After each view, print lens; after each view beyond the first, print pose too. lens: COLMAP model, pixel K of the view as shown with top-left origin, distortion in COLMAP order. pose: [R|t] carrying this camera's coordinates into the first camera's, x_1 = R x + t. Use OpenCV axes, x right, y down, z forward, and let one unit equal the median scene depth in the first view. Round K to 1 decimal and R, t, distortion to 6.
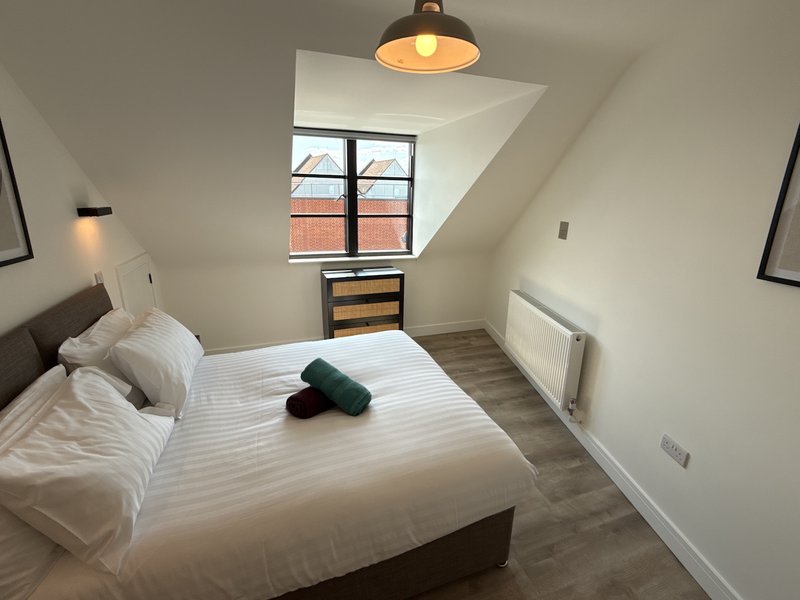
lens RADIAL K [[363.0, 0, 399.2], [0, 363.0, 301.0], [0, 0, 1]] dist [0.001706, -0.000188]
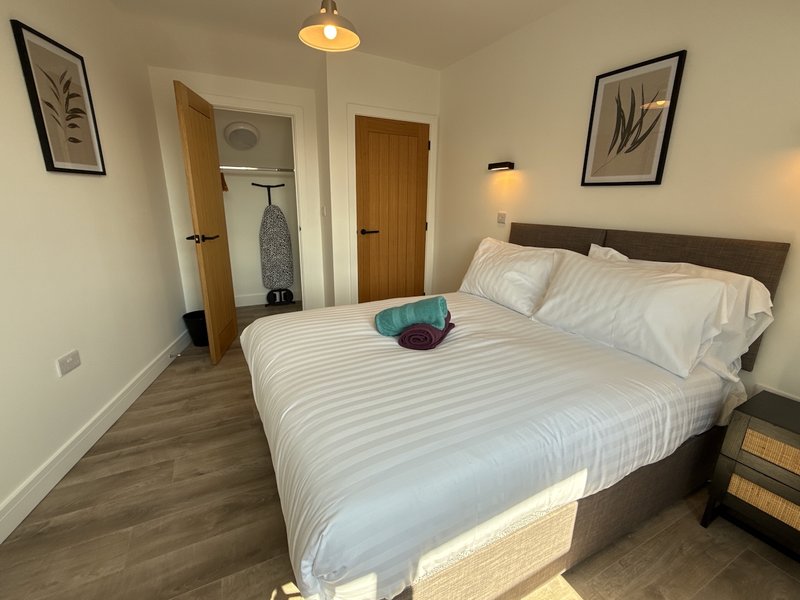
lens RADIAL K [[363.0, 0, 399.2], [0, 363.0, 301.0], [0, 0, 1]] dist [0.001706, -0.000188]
pose [[-0.991287, 0.003650, -0.131670, -0.008897], [-0.066211, 0.850344, 0.522045, -0.260017], [0.113870, 0.526215, -0.842693, 1.530697]]
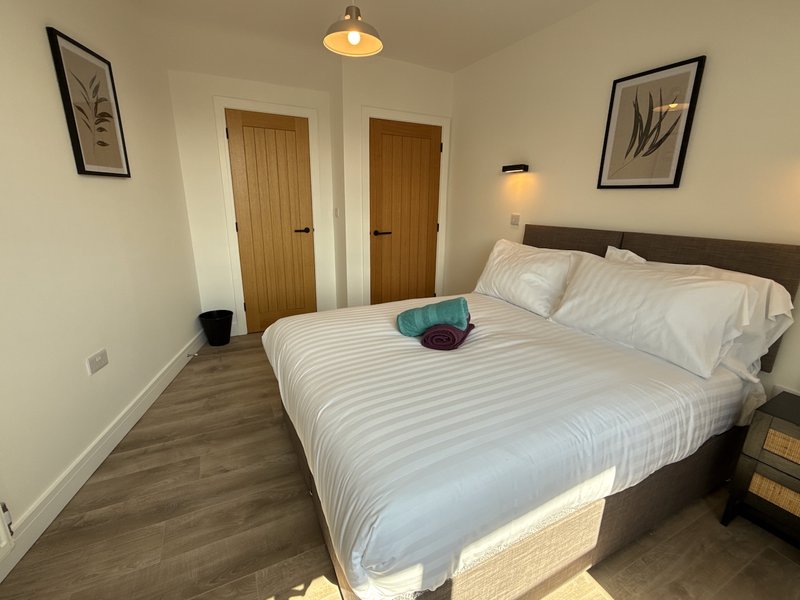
lens RADIAL K [[363.0, 0, 399.2], [0, 363.0, 301.0], [0, 0, 1]] dist [0.001706, -0.000188]
pose [[-0.992018, 0.000603, -0.126096, 0.038283], [-0.065866, 0.850248, 0.522245, -0.266577], [0.107528, 0.526382, -0.843421, 1.537108]]
